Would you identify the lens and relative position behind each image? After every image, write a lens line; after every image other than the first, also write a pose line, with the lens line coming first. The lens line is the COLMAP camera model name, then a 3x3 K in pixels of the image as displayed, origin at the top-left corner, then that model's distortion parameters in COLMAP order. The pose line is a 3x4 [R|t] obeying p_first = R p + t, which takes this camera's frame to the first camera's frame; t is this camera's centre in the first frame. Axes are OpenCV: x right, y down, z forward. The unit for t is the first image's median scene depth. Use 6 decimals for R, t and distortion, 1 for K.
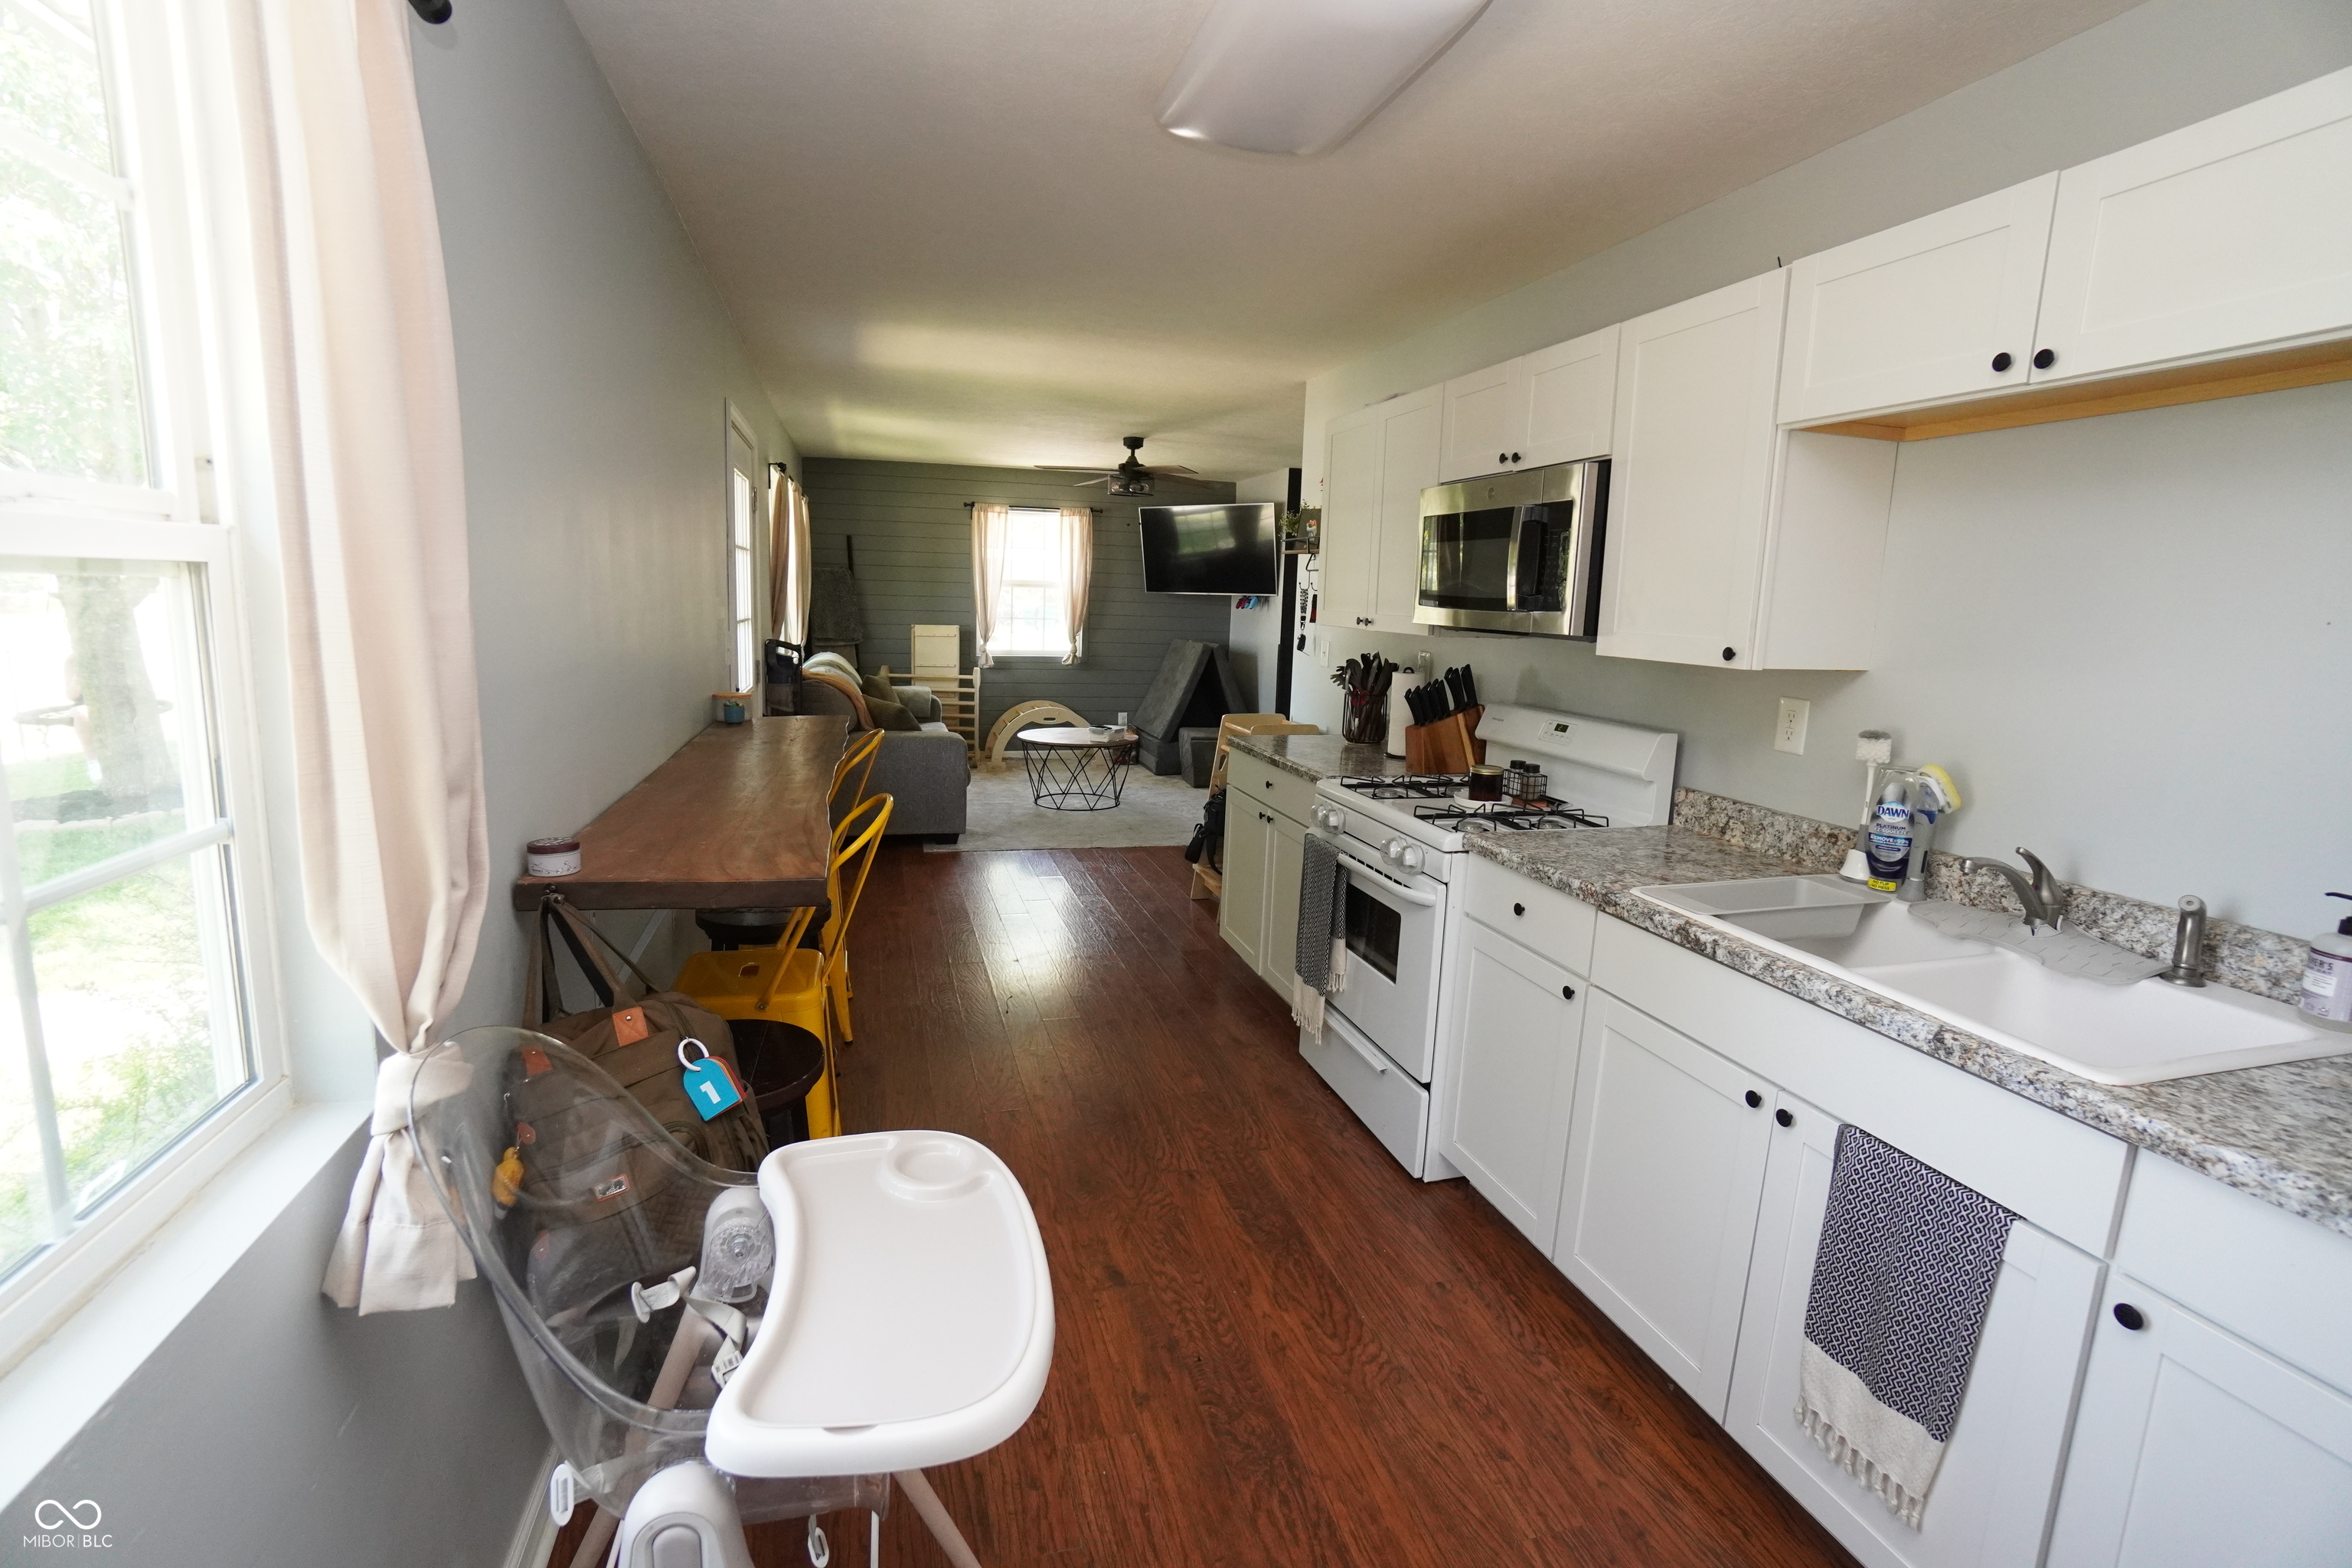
lens RADIAL K [[1047.6, 0, 1180.7], [0, 1047.6, 773.0], [0, 0, 1]] dist [-0.091993, 0.022197]
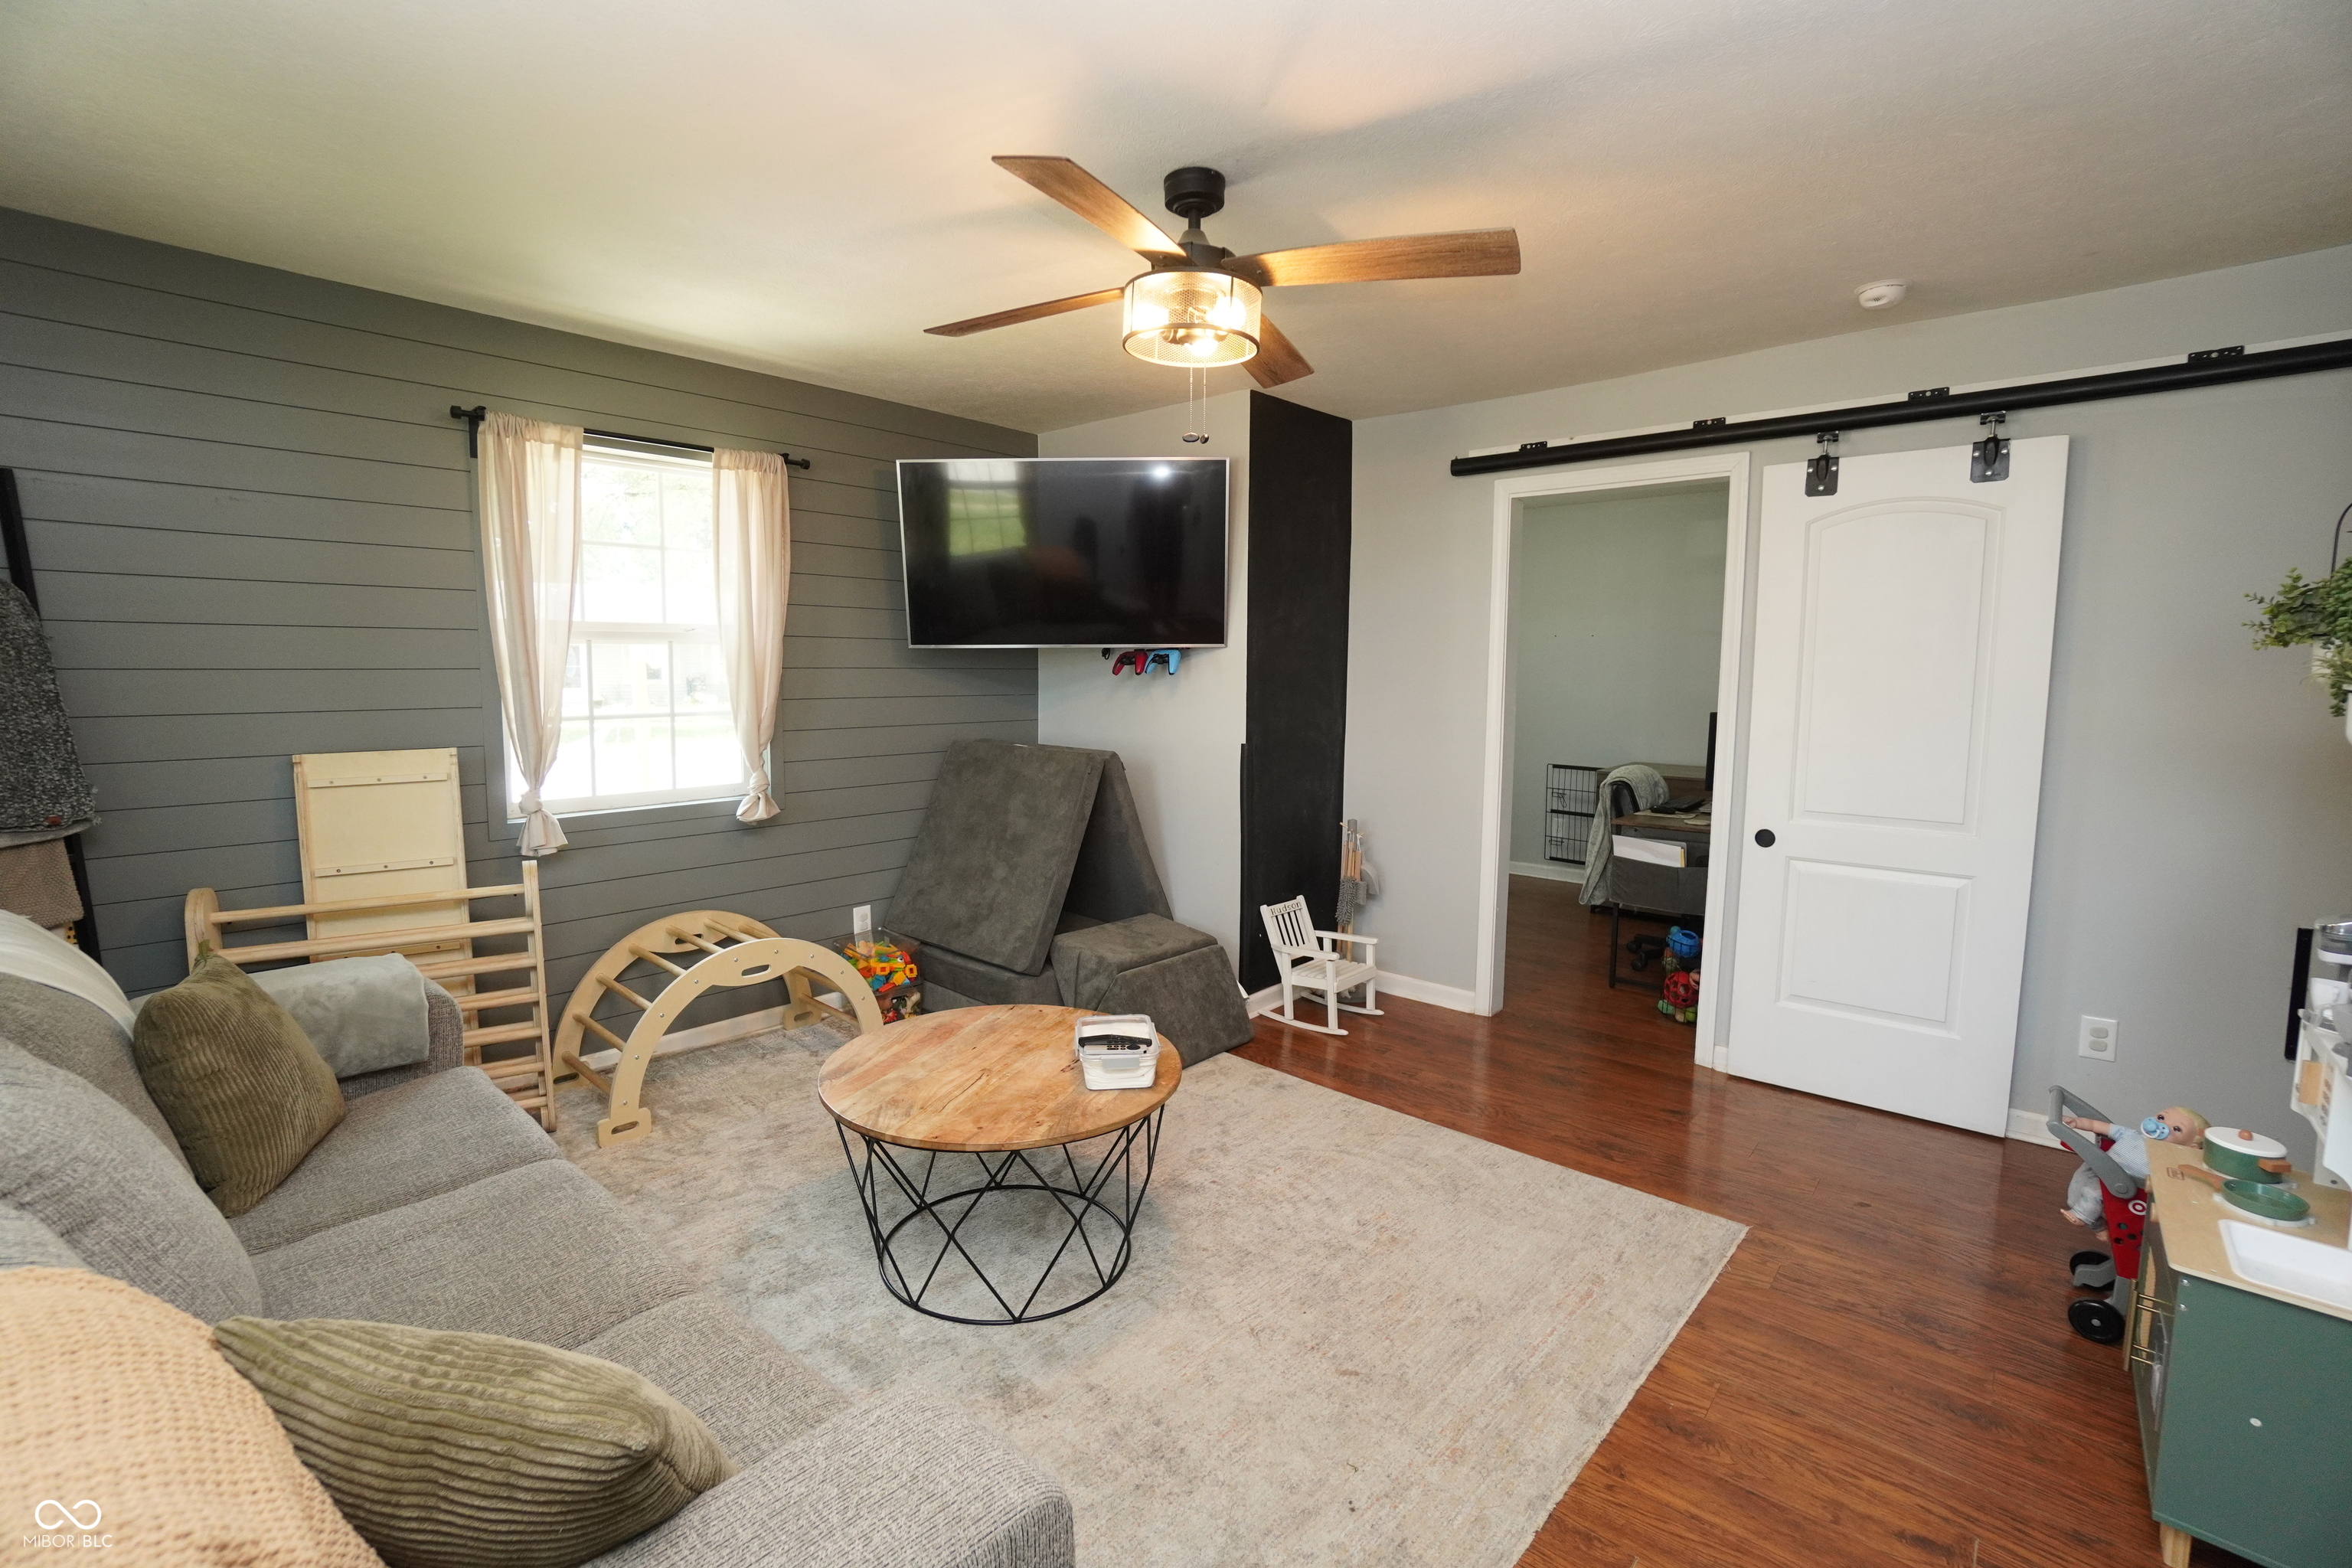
lens RADIAL K [[1026.6, 0, 1168.0], [0, 1026.6, 764.8], [0, 0, 1]] dist [-0.039994, 0.000029]
pose [[0.844414, -0.087440, 0.528507, -0.188116], [0.116537, 0.992945, -0.021915, -0.099936], [-0.522862, 0.080096, 0.848646, 0.574351]]
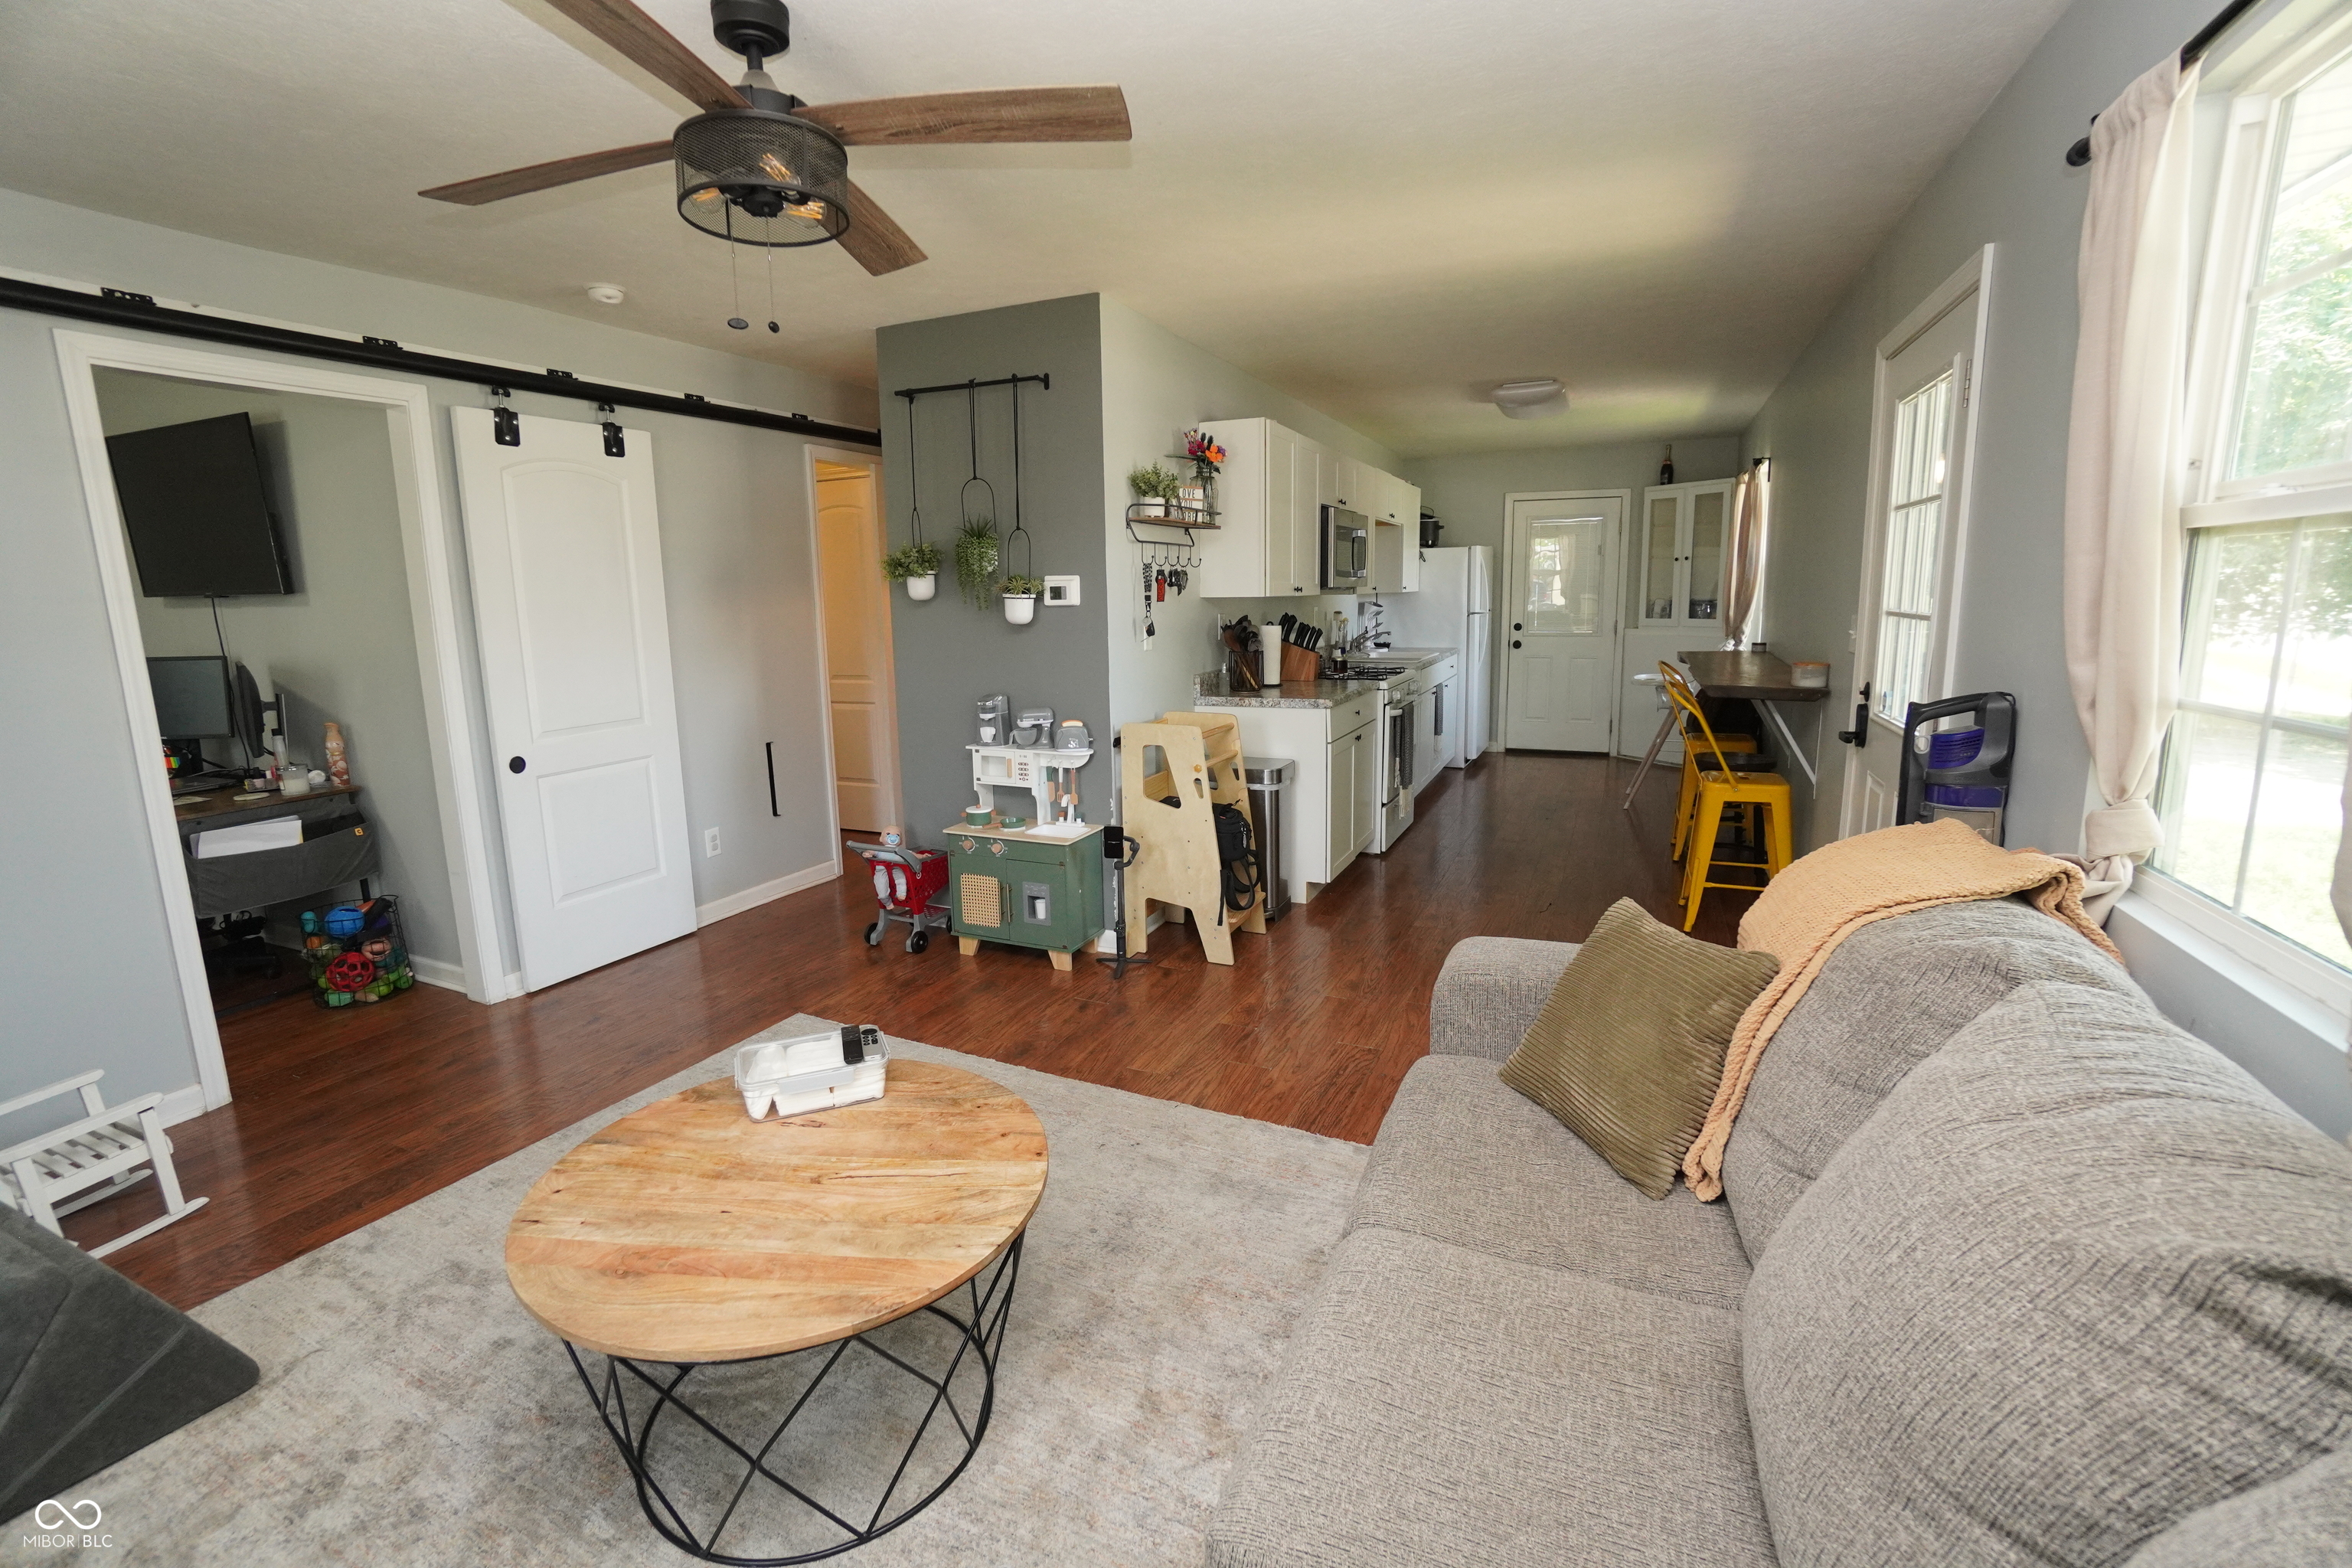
lens RADIAL K [[1047.6, 0, 1180.7], [0, 1047.6, 773.0], [0, 0, 1]] dist [-0.091993, 0.022197]
pose [[-0.779487, -0.147508, 0.608803, -0.256568], [0.072796, 0.943964, 0.321920, -0.164534], [-0.622174, 0.295251, -0.725070, 0.921077]]
